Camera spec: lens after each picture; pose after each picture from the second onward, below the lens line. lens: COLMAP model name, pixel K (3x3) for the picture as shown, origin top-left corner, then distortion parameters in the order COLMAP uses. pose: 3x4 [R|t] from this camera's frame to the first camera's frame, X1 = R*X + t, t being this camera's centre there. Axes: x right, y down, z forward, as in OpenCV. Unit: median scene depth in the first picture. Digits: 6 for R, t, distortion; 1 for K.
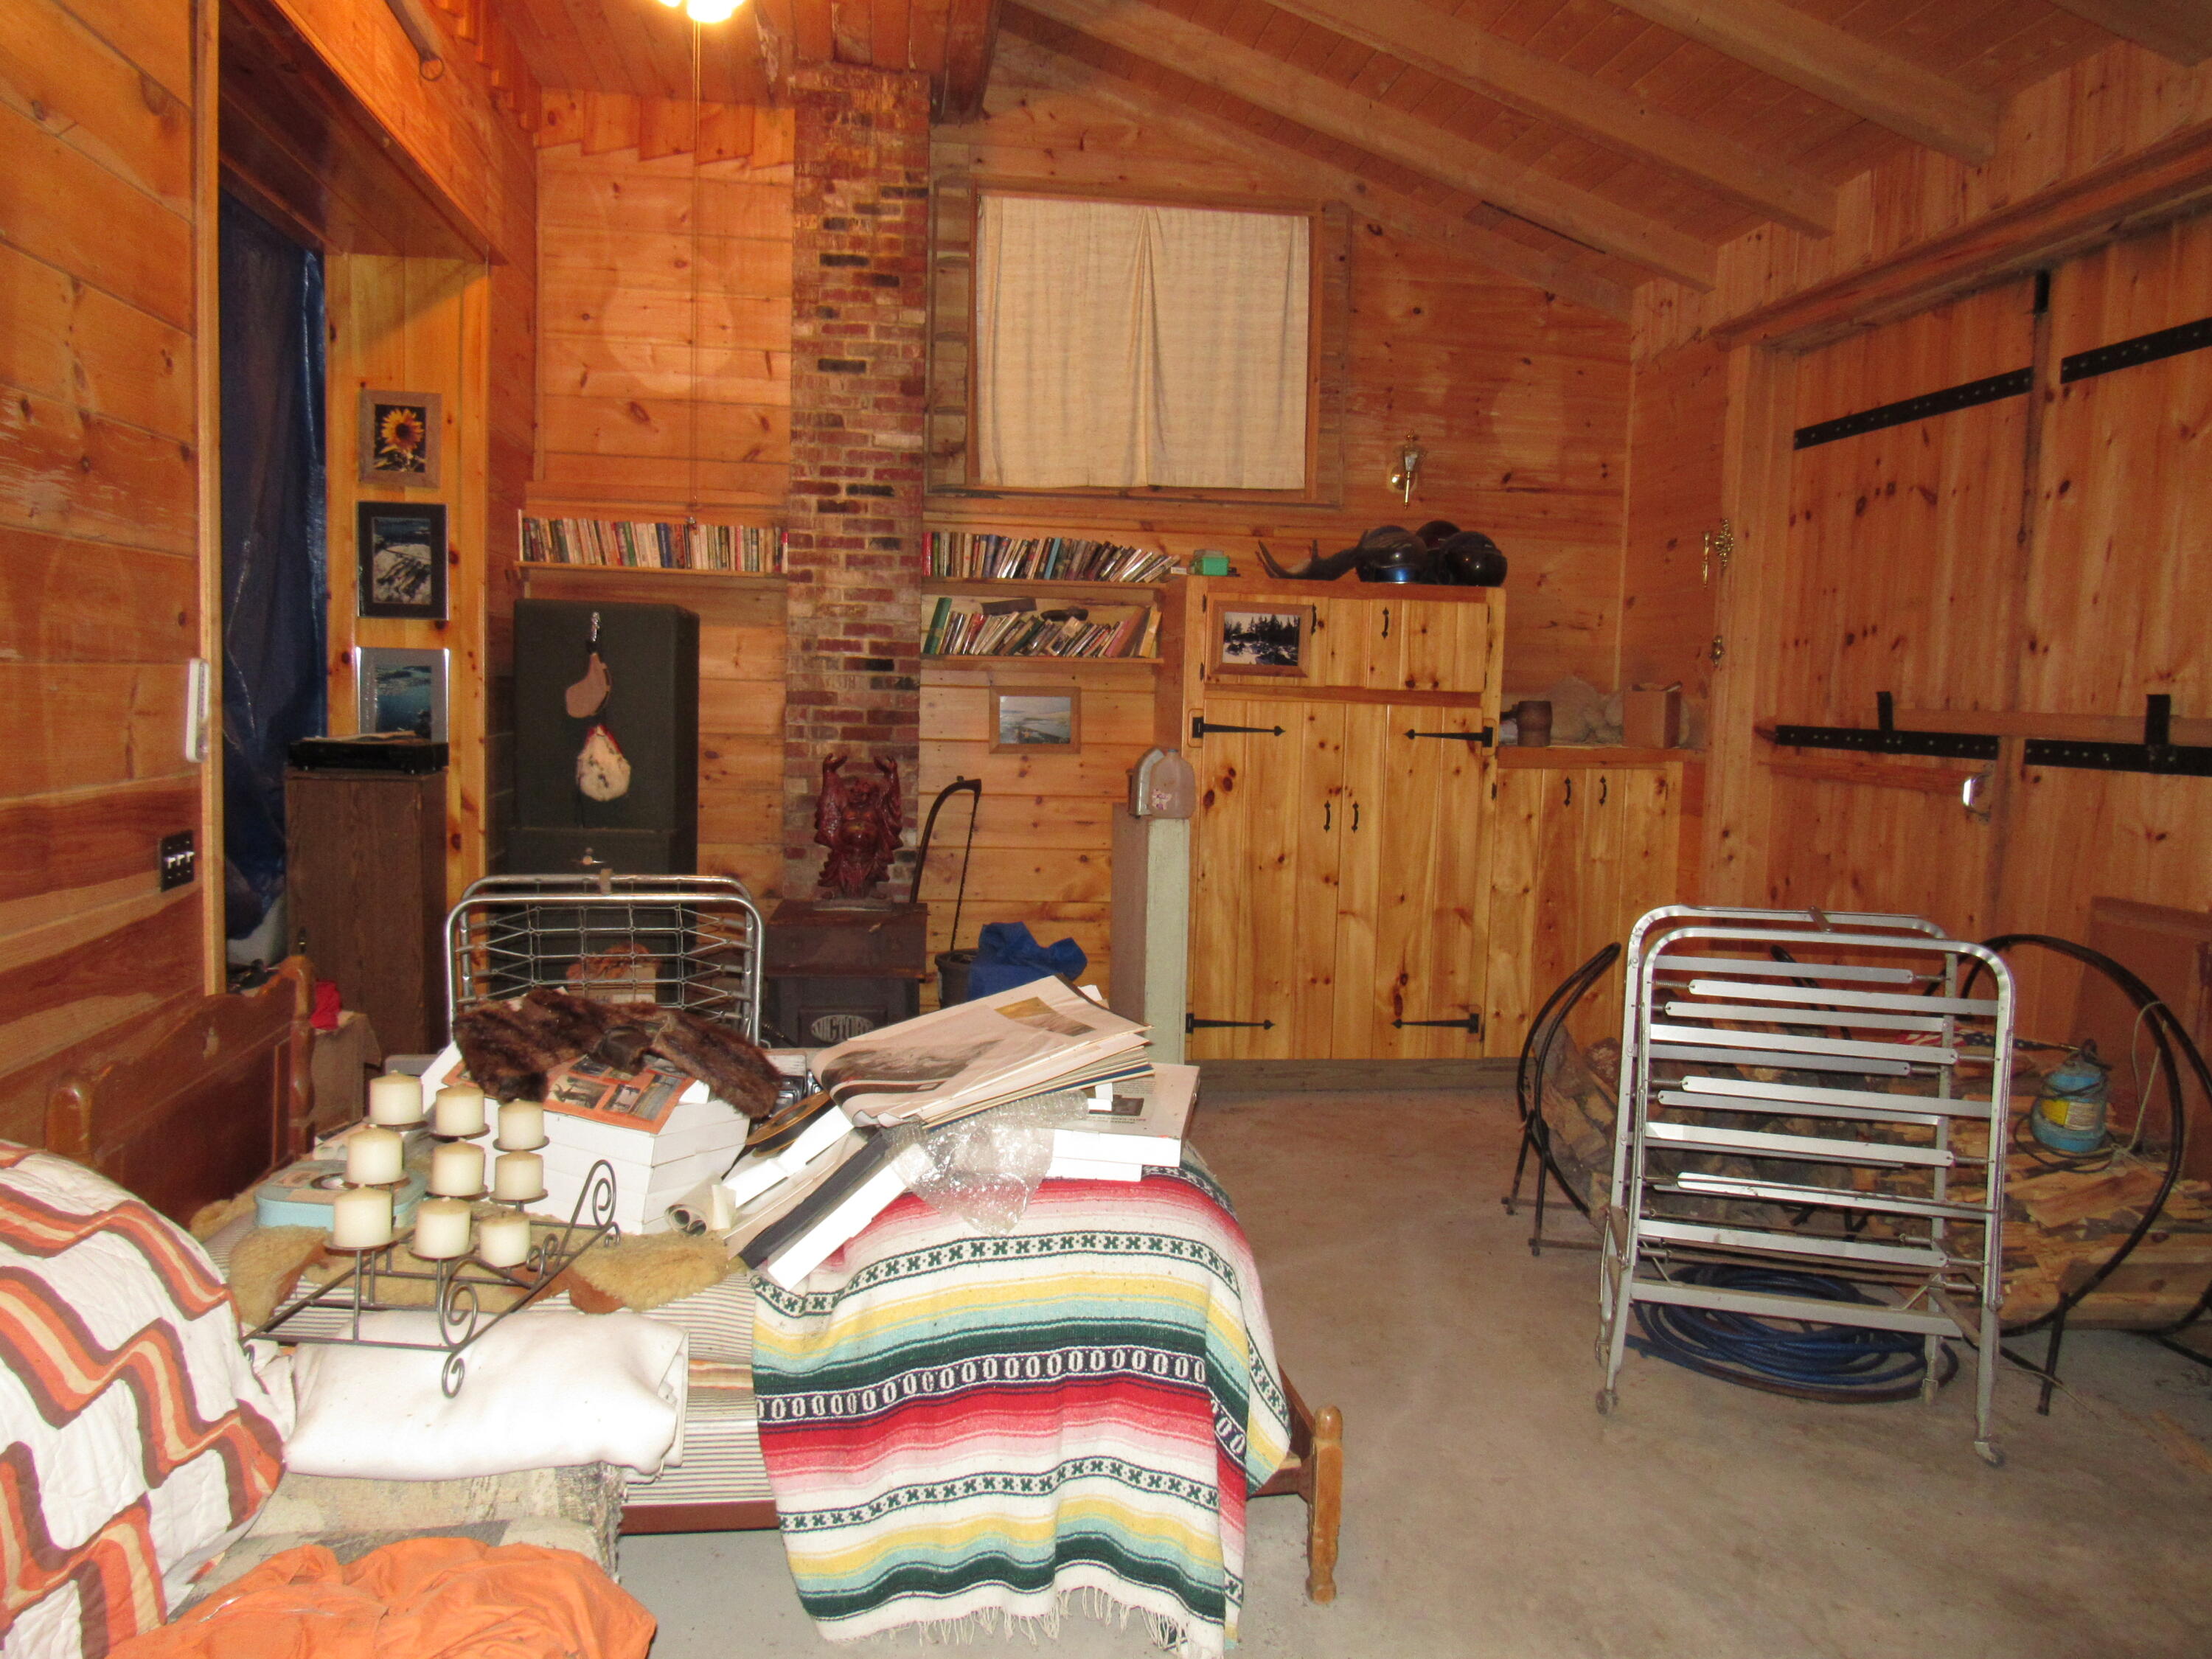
lens RADIAL K [[1591.1, 0, 1106.0], [0, 1591.1, 829.5], [0, 0, 1]] dist [-0.021265, -0.001681]
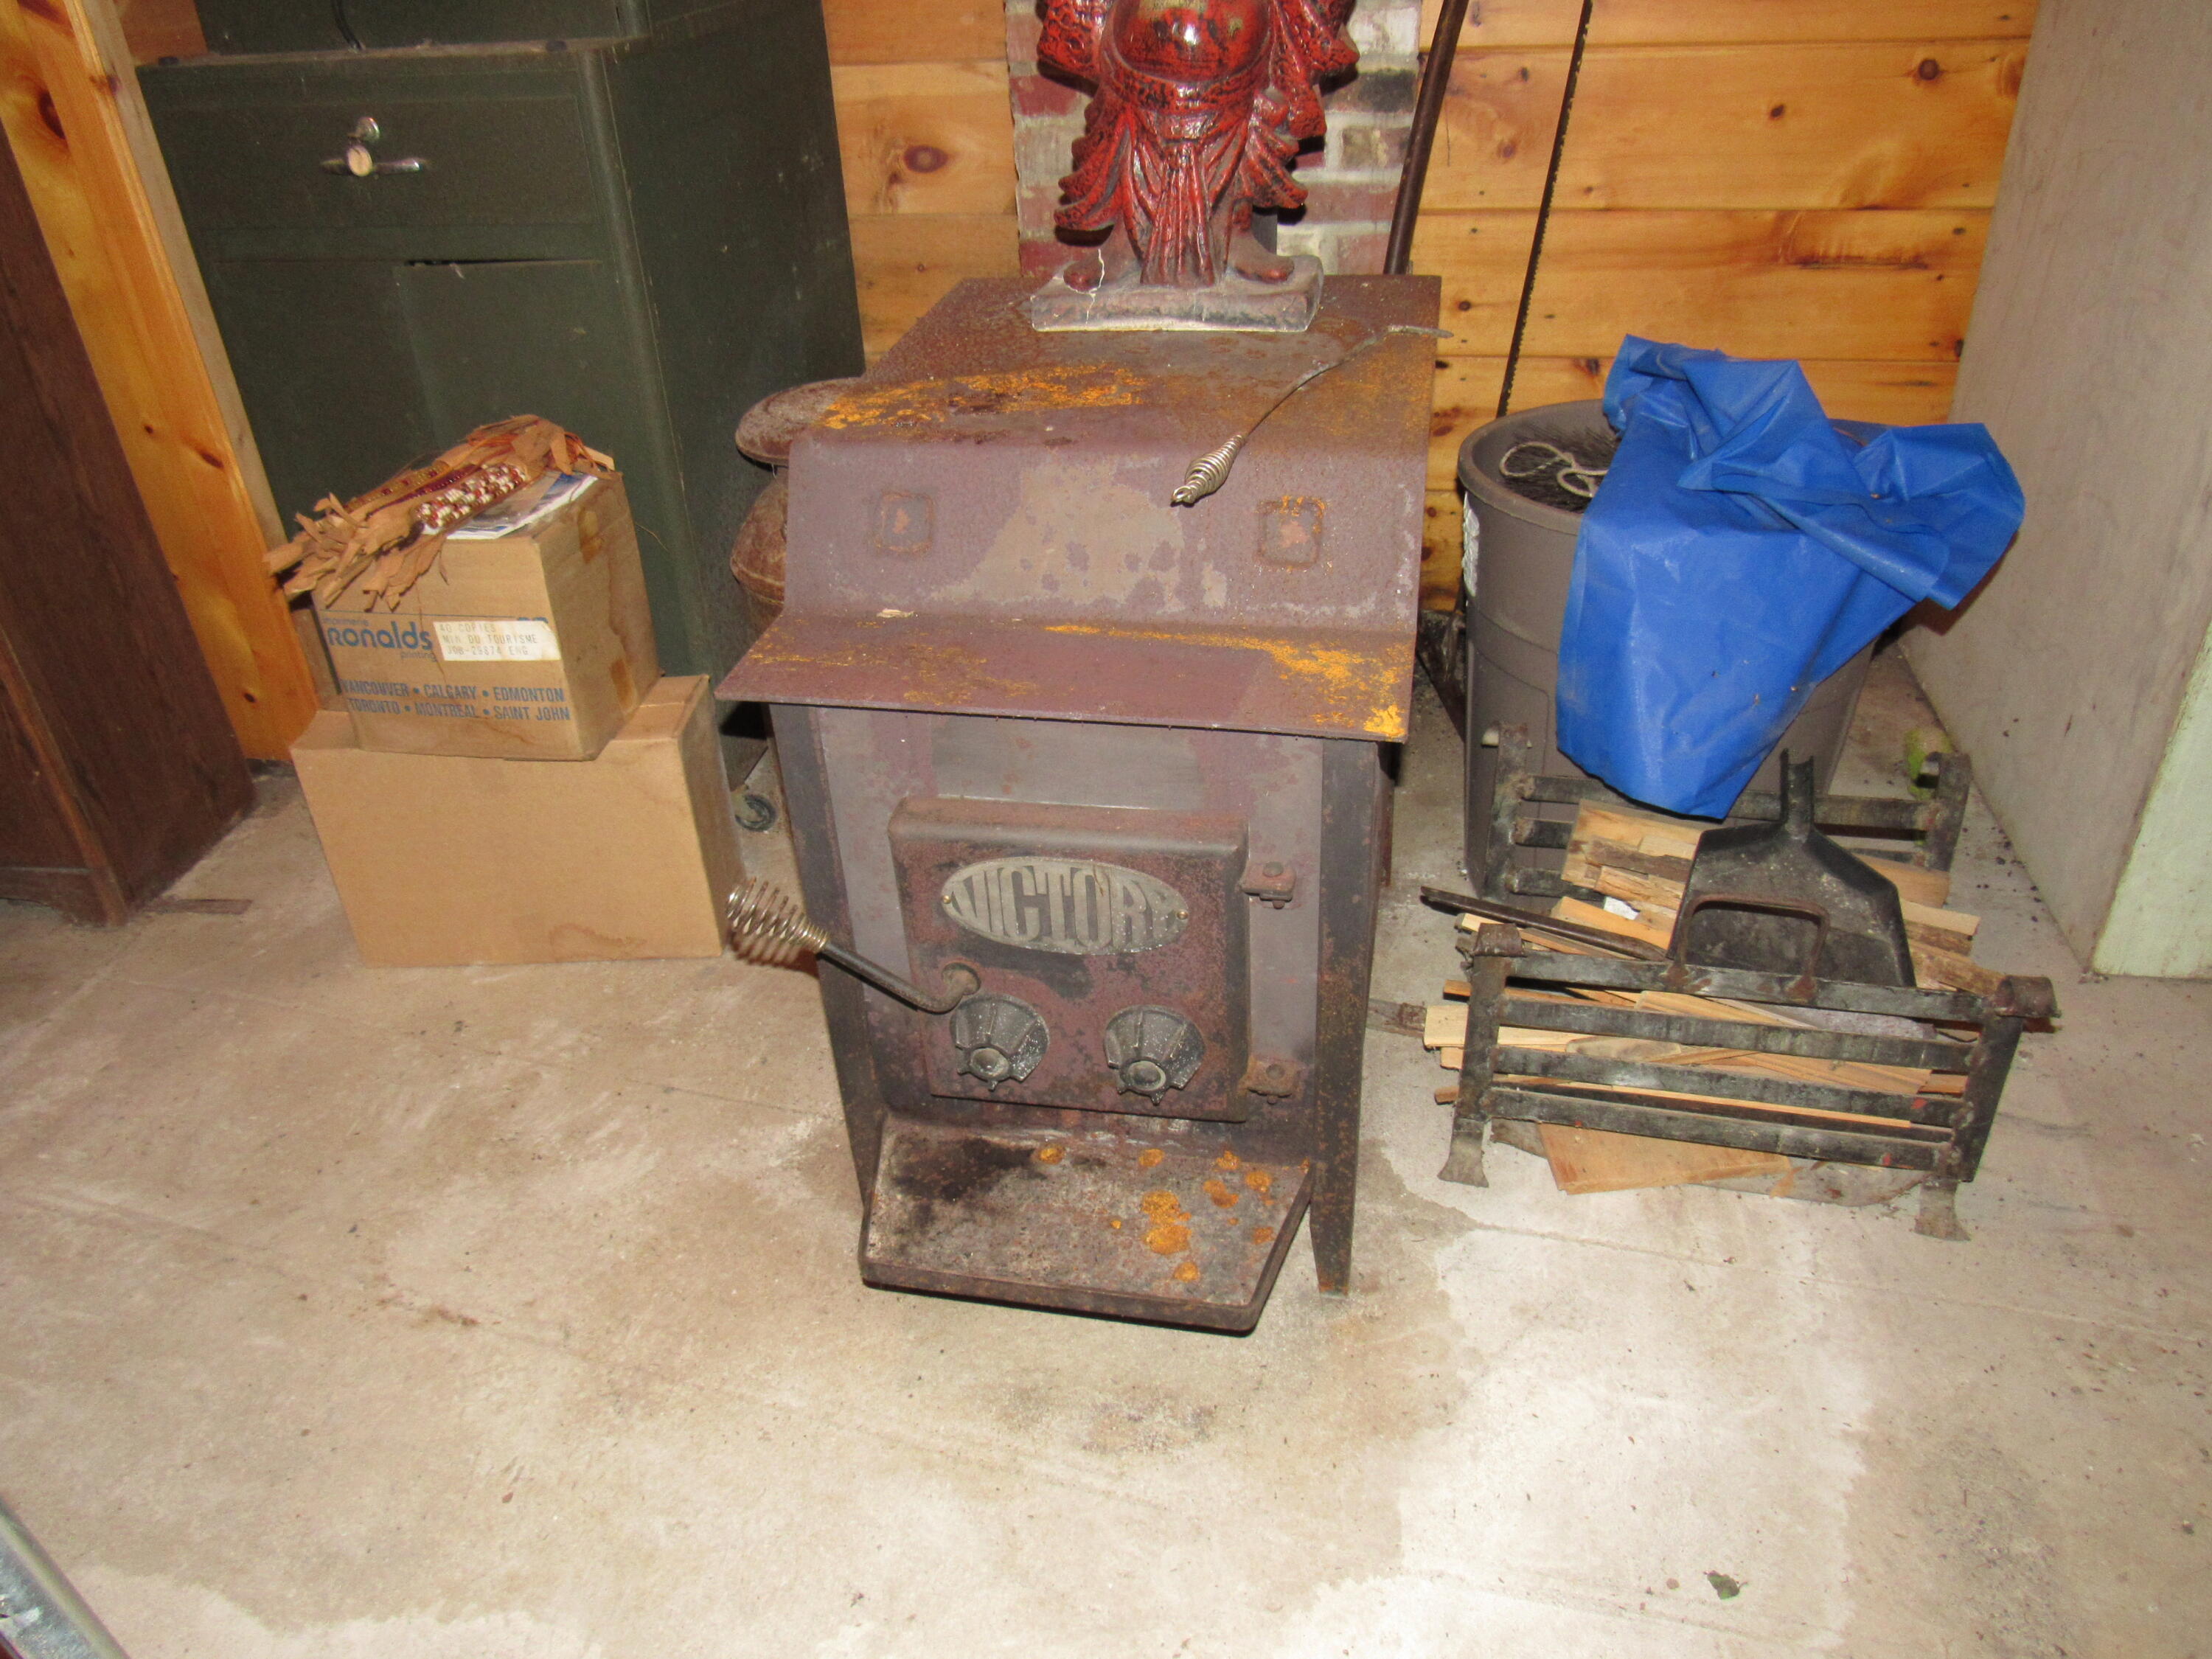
lens RADIAL K [[1591.1, 0, 1106.0], [0, 1591.1, 829.5], [0, 0, 1]] dist [-0.021265, -0.001681]
pose [[0.951653, 0.101210, -0.290024, -0.071834], [0.045365, 0.887500, 0.458570, 0.000385], [0.303808, -0.449556, 0.840000, 0.651538]]
